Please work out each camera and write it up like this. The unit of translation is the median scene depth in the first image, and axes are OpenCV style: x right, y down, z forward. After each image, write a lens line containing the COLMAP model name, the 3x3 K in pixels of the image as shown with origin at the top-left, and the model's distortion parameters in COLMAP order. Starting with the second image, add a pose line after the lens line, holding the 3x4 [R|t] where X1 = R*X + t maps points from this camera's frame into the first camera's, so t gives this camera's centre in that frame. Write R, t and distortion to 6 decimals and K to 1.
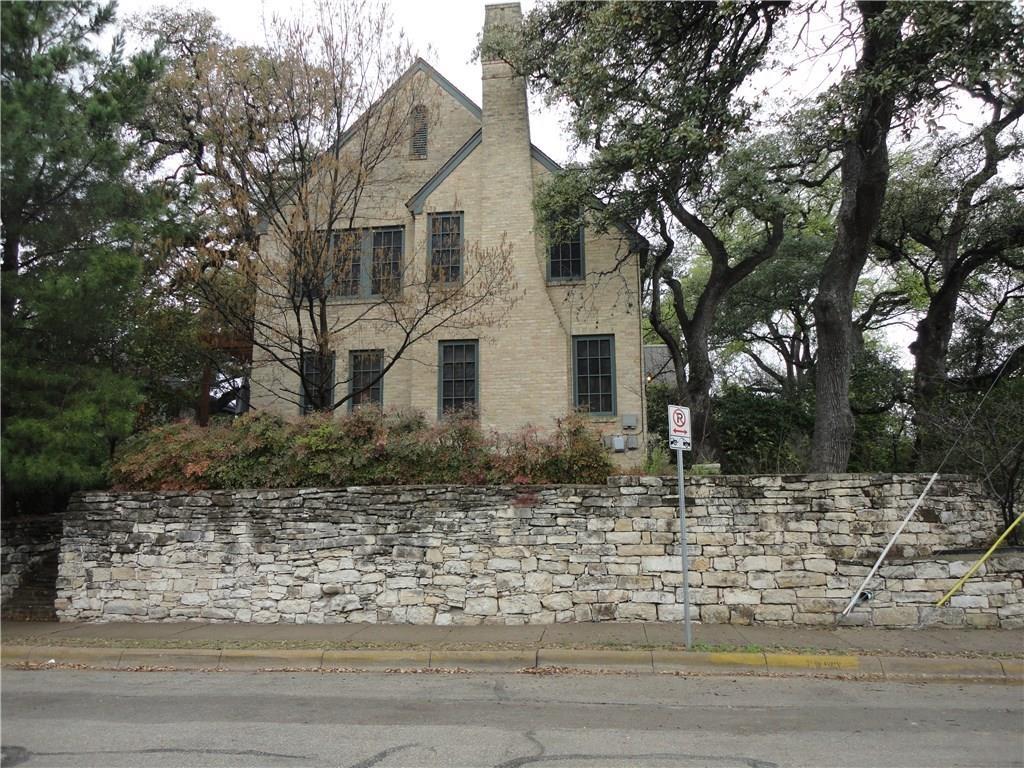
lens RADIAL K [[743.6, 0, 513.4], [0, 743.6, 384.0], [0, 0, 1]] dist [0.004478, -0.003212]
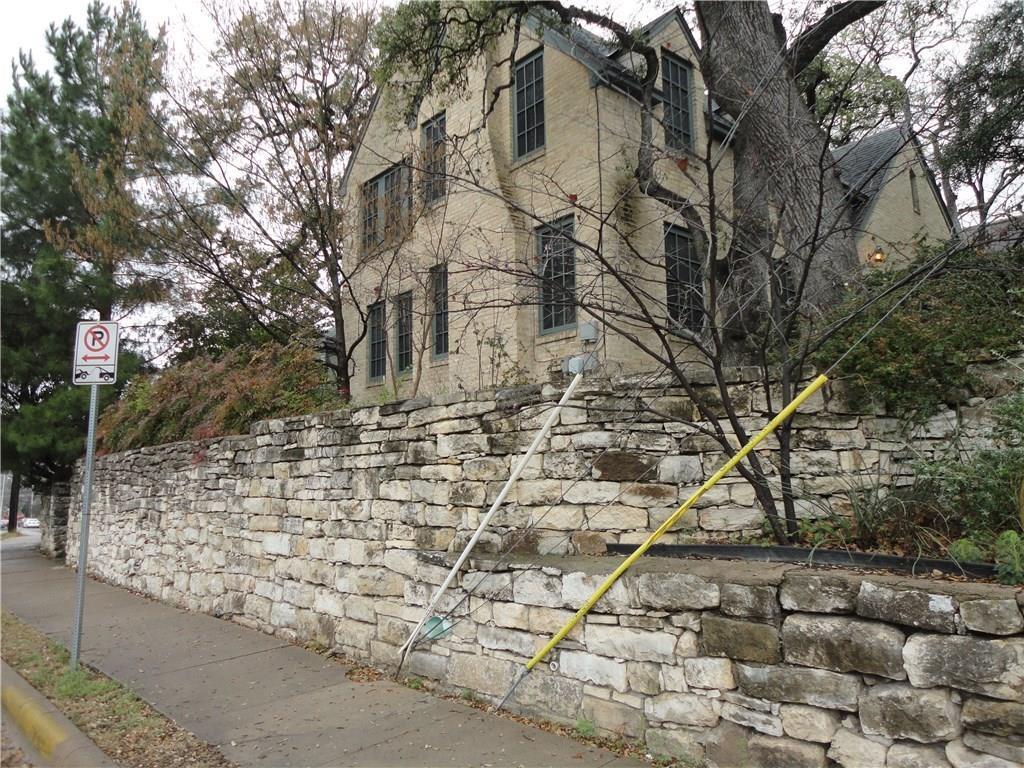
lens RADIAL K [[743.6, 0, 511.6], [0, 743.6, 383.1], [0, 0, 1]] dist [0.004478, -0.003212]
pose [[0.735544, -0.094823, -0.670808, 0.870893], [0.141140, 0.989879, 0.014834, 0.117900], [0.662612, -0.105589, 0.741482, 0.668409]]
